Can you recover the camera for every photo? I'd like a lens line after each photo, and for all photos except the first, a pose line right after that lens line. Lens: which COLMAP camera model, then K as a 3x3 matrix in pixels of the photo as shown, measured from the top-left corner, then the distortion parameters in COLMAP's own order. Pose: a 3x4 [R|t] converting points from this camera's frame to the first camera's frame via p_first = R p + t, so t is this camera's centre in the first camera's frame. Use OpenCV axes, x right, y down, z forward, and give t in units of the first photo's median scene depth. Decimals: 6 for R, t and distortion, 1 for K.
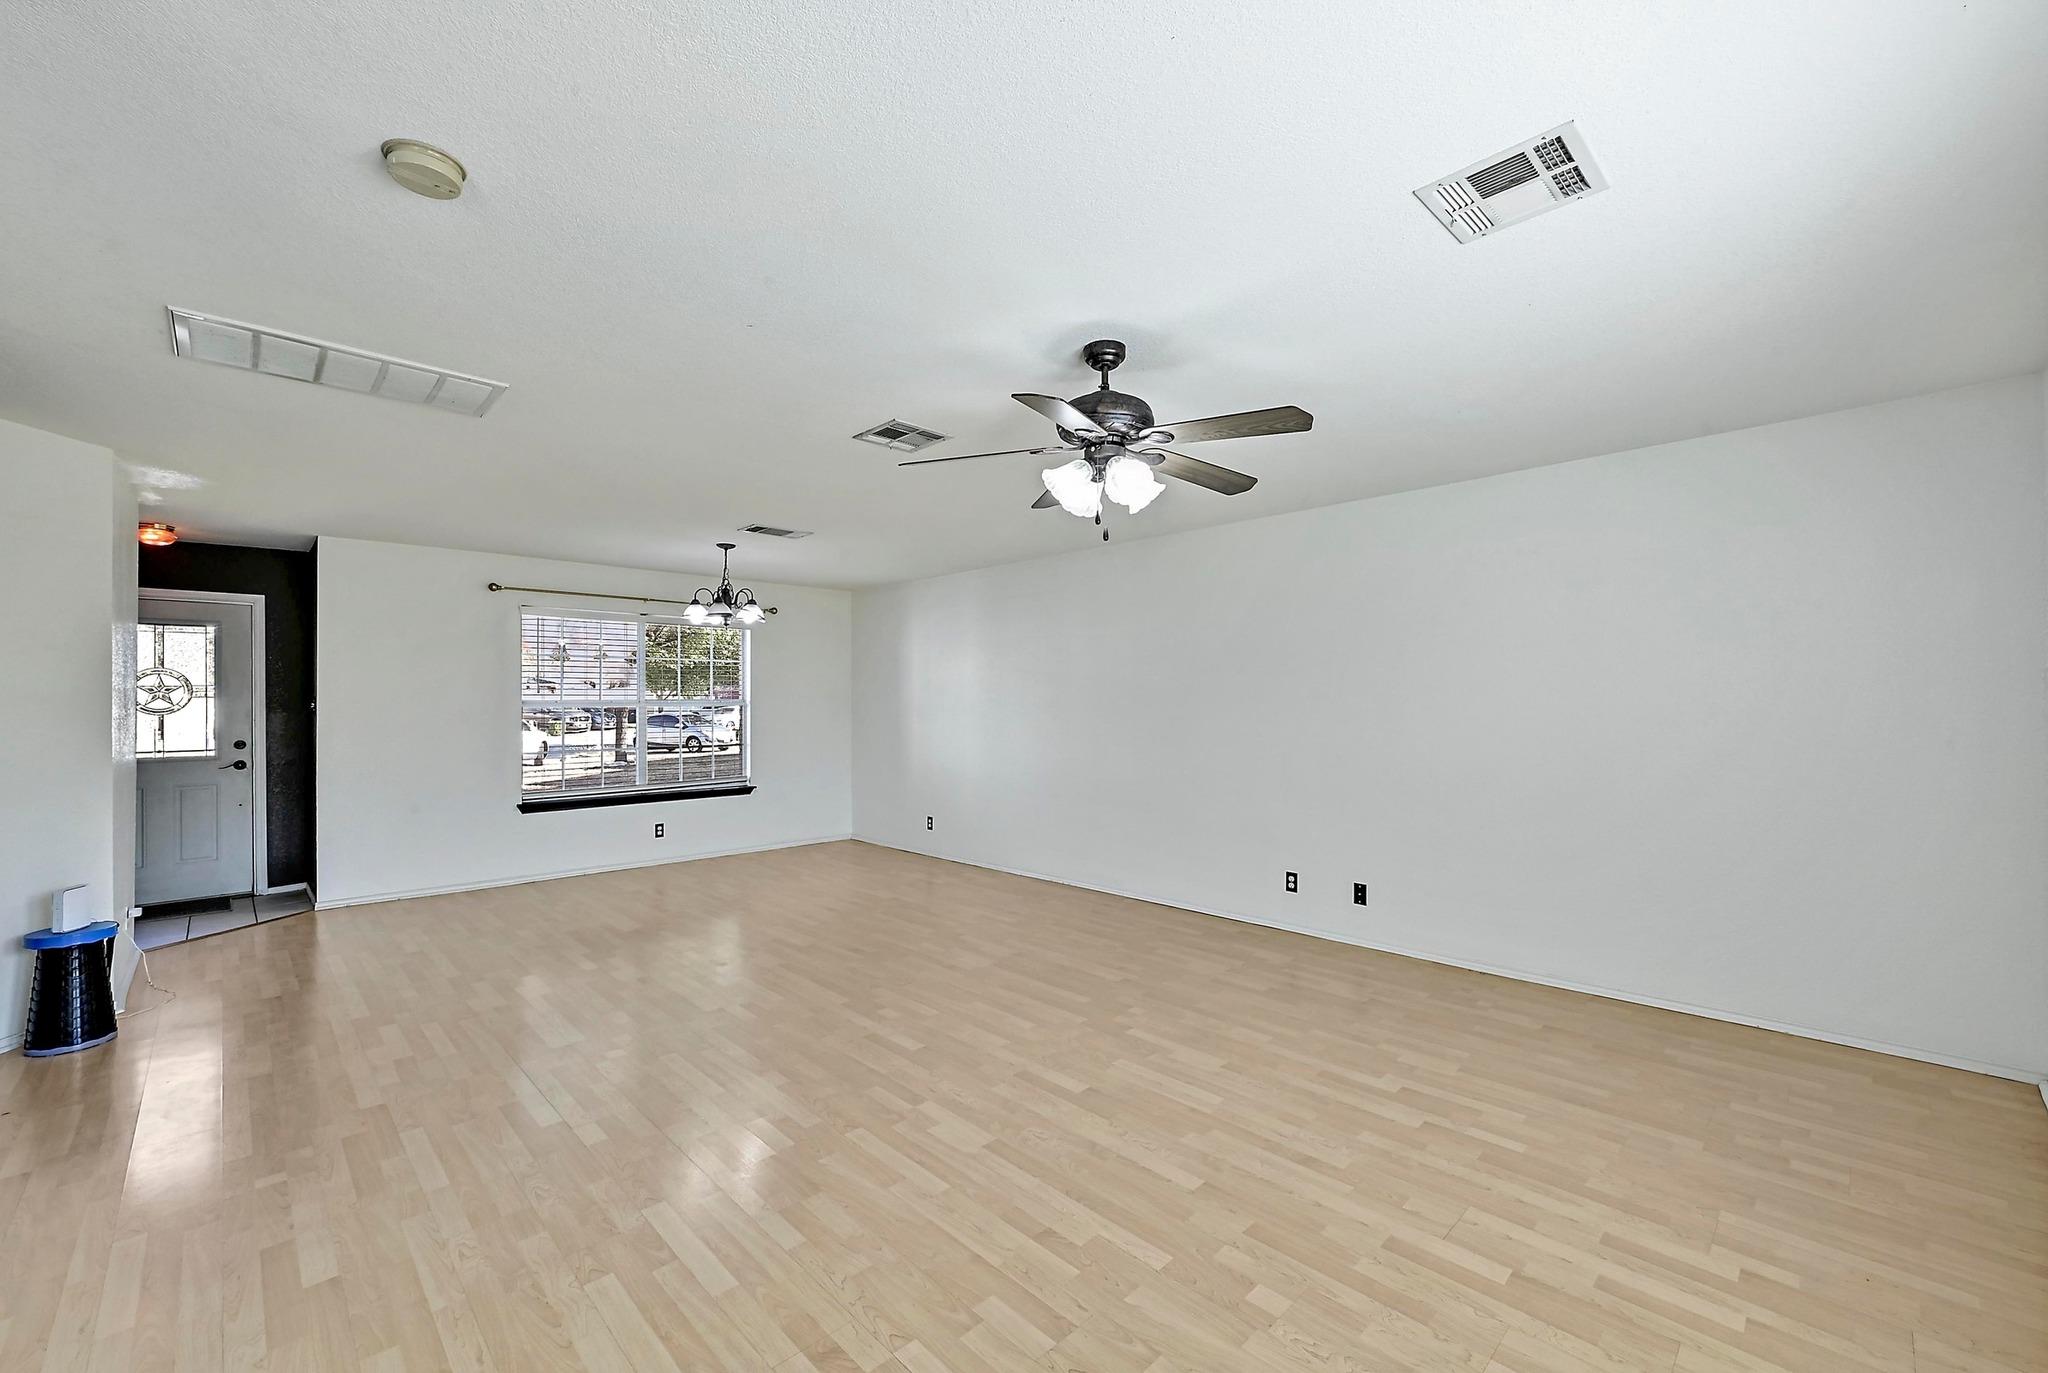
lens RADIAL K [[823.2, 0, 1030.8], [0, 823.2, 692.6], [0, 0, 1]] dist [0.000299, 0.000430]
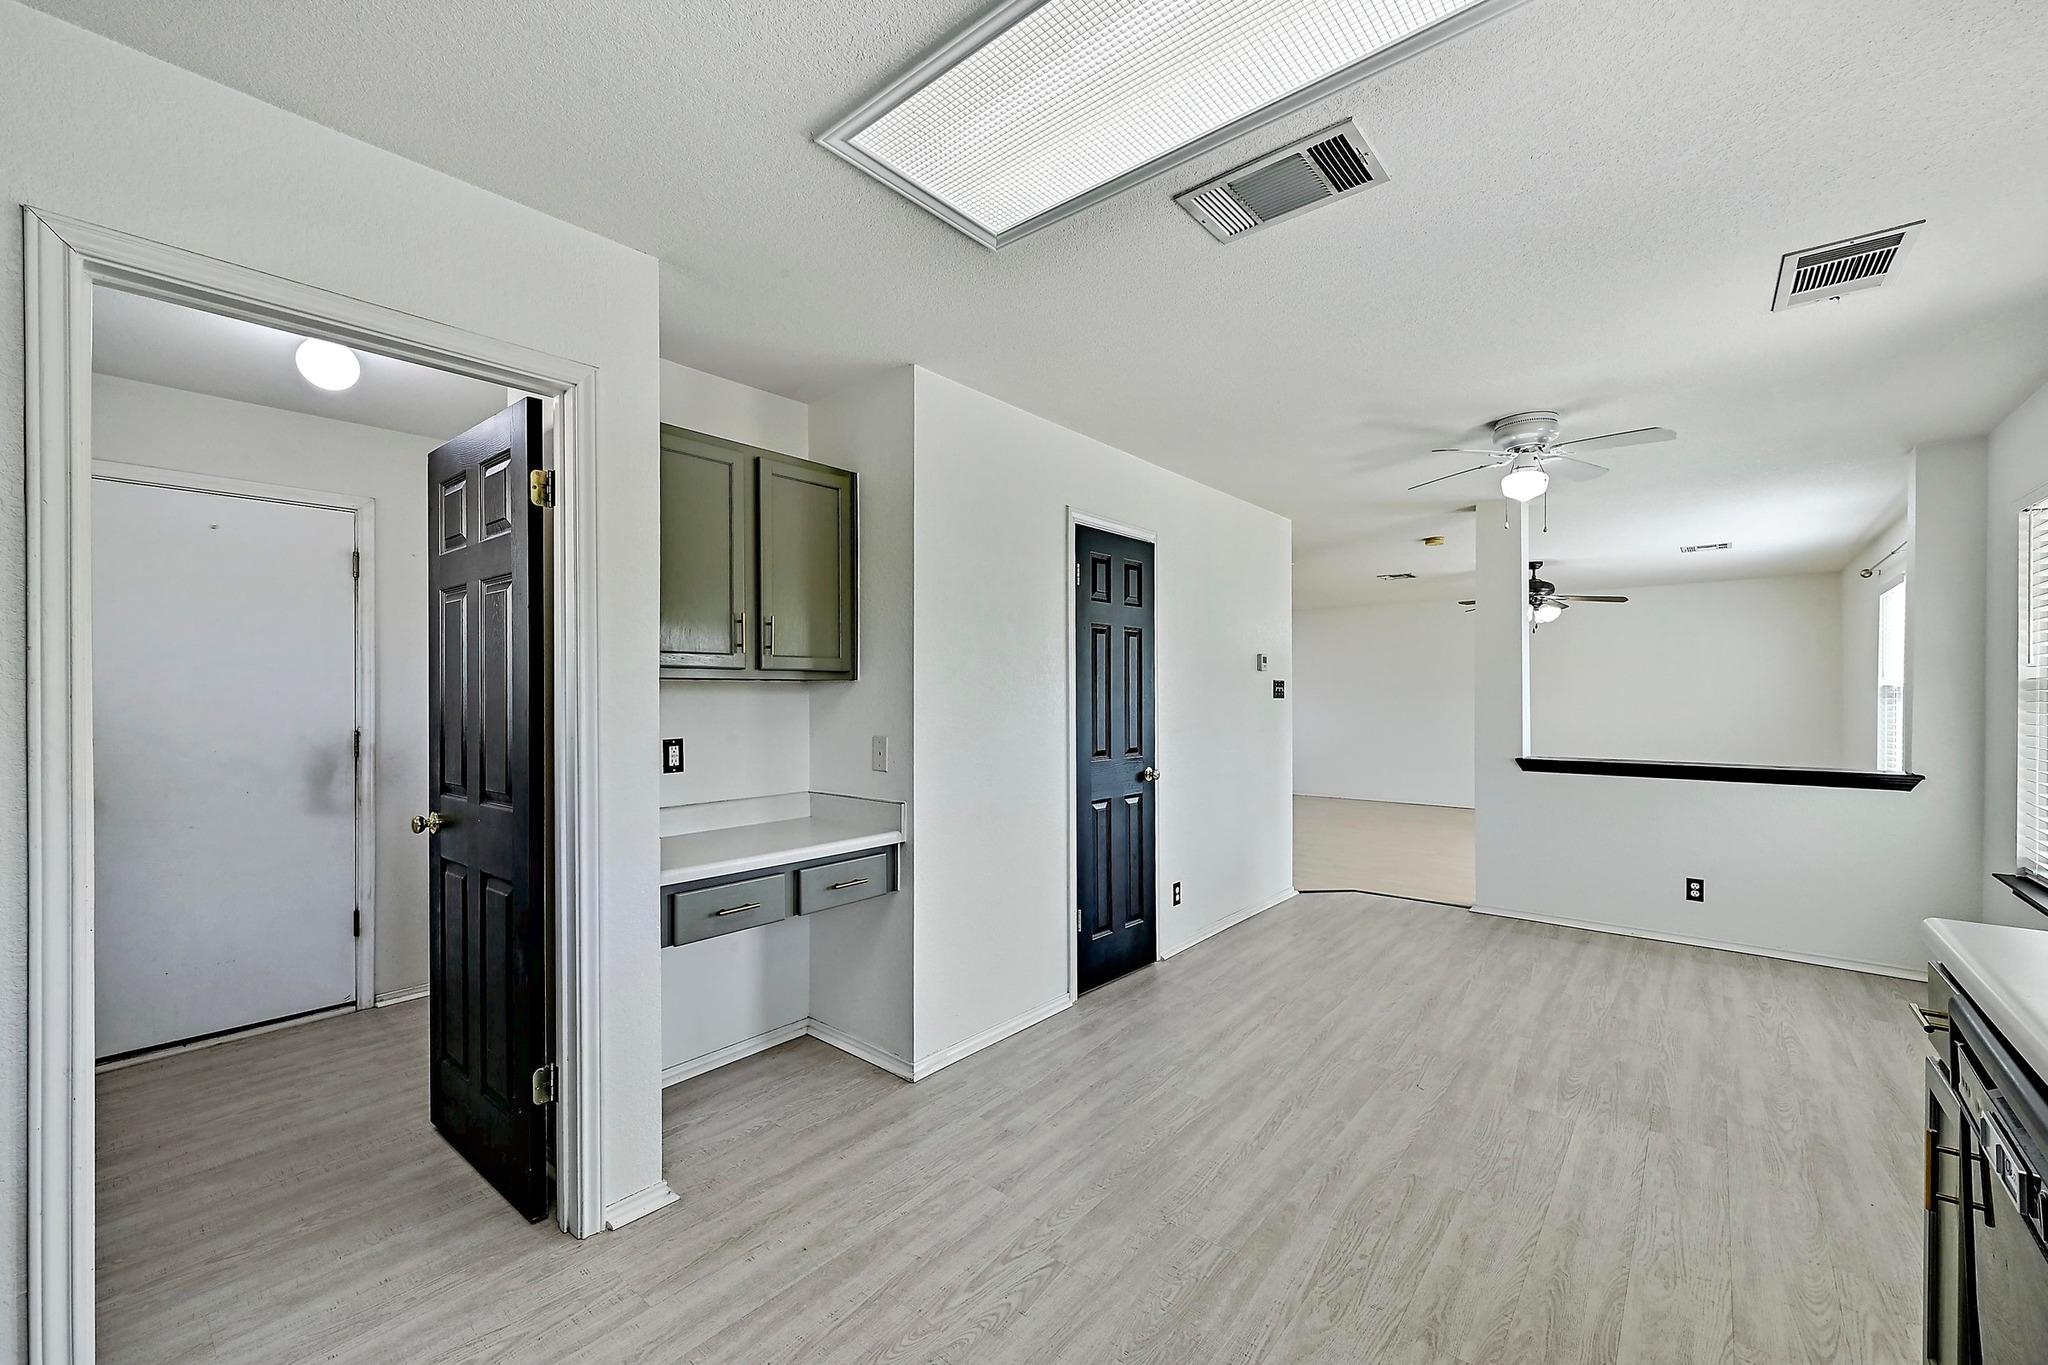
lens RADIAL K [[812.9, 0, 1031.4], [0, 812.9, 686.0], [0, 0, 1]] dist [-0.001591, -0.000370]
pose [[0.995397, 0.002227, 0.095816, -1.473223], [-0.002257, 0.999997, 0.000205, -0.003573], [-0.095815, -0.000421, 0.995399, -1.227104]]
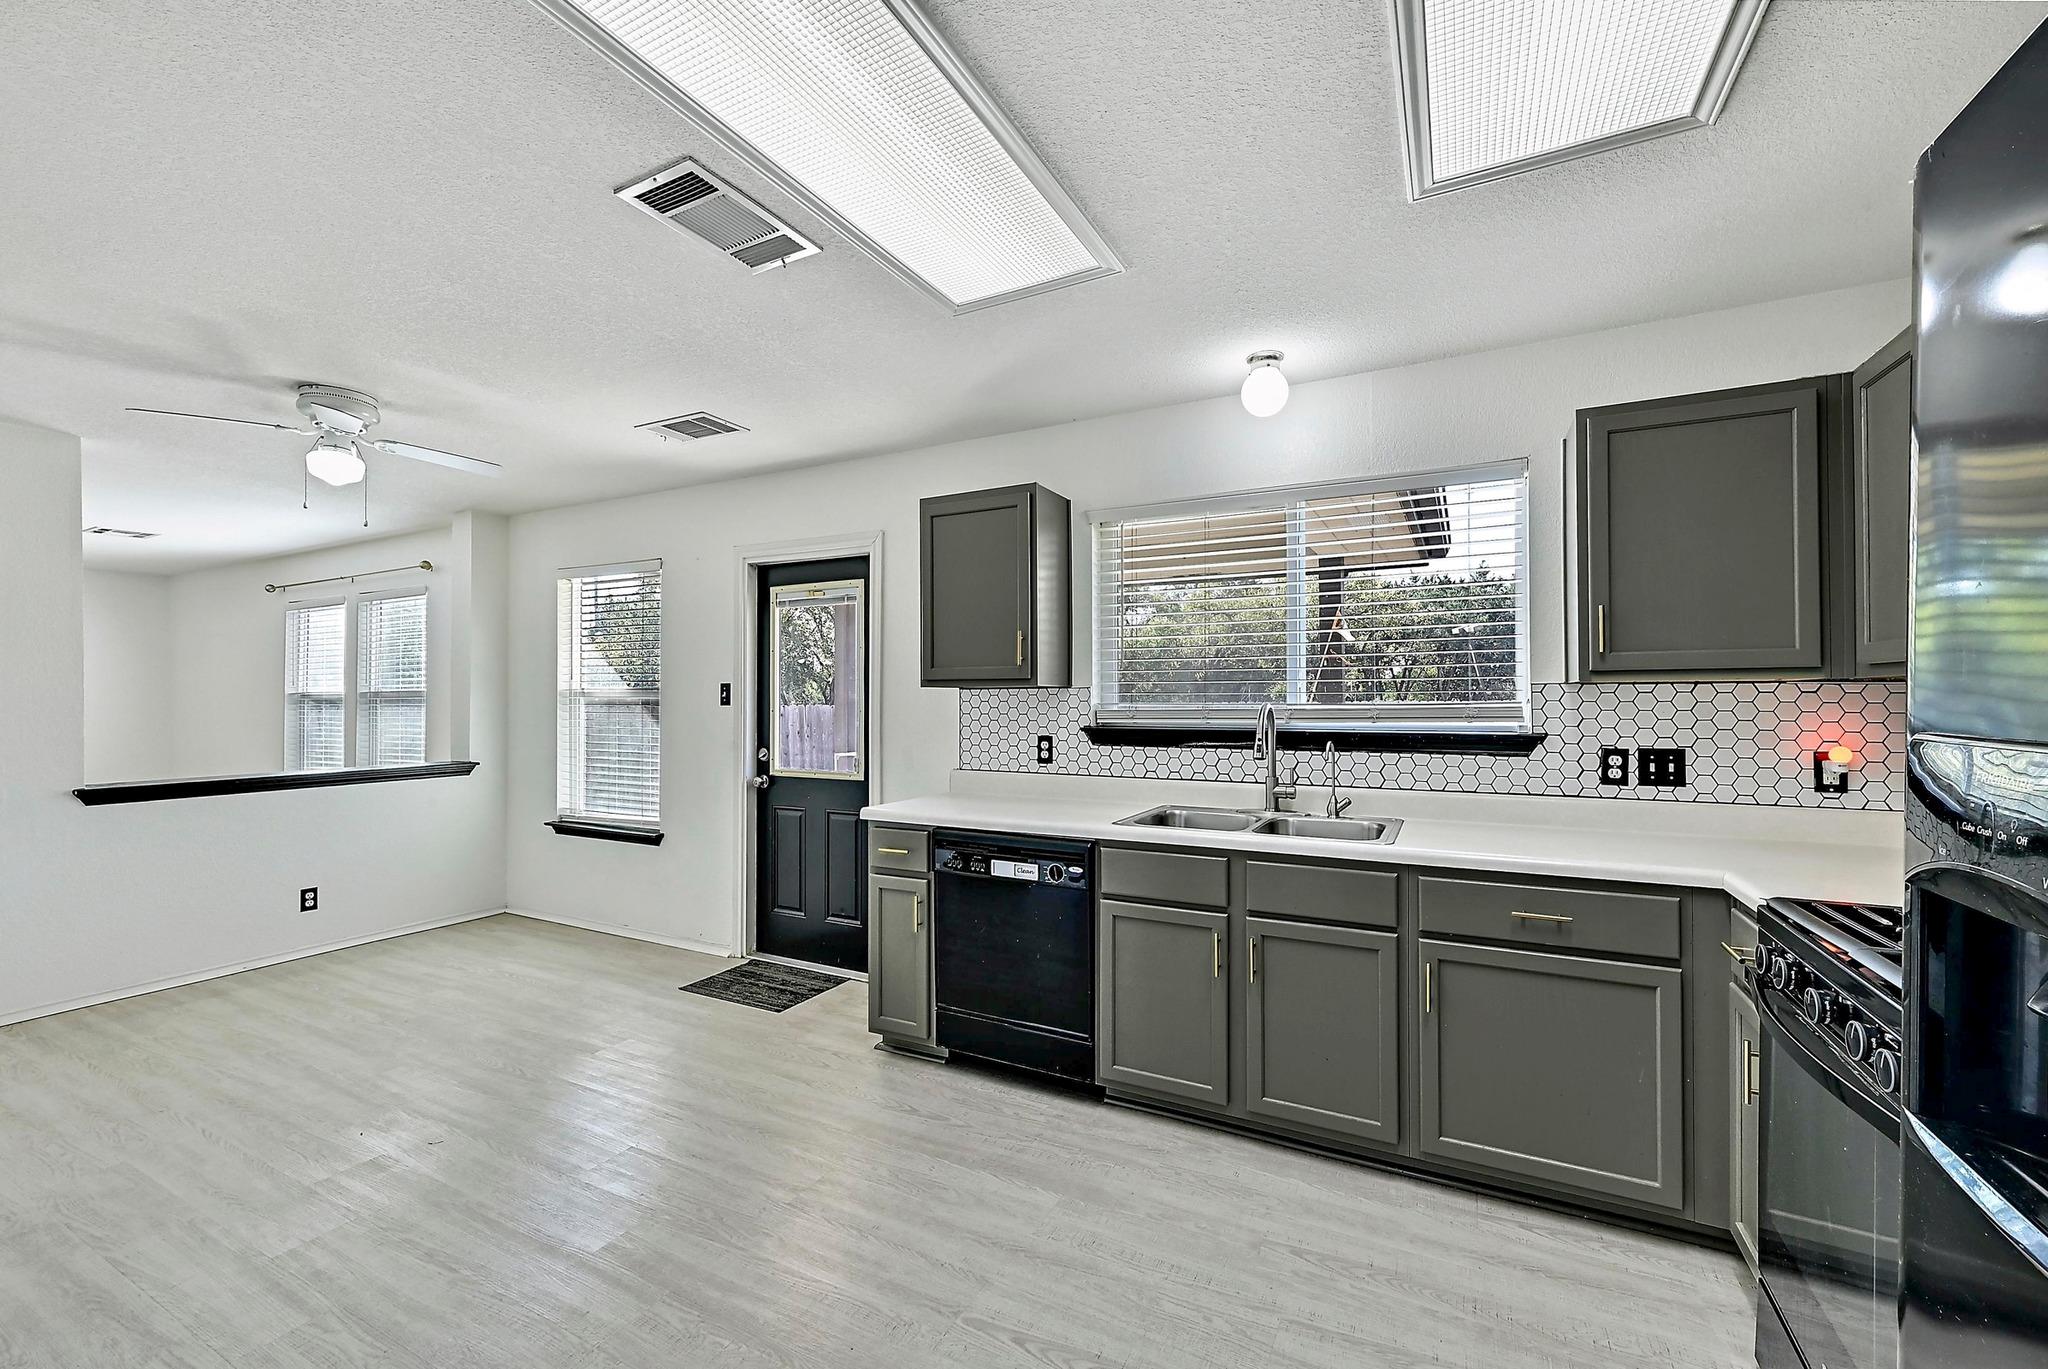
lens RADIAL K [[823.2, 0, 1030.8], [0, 823.2, 690.6], [0, 0, 1]] dist [0.000299, 0.000430]
pose [[-0.310470, 0.010763, 0.950522, -1.892616], [-0.005692, 0.999897, -0.013181, 0.000939], [-0.950566, -0.009503, -0.310376, -0.704726]]
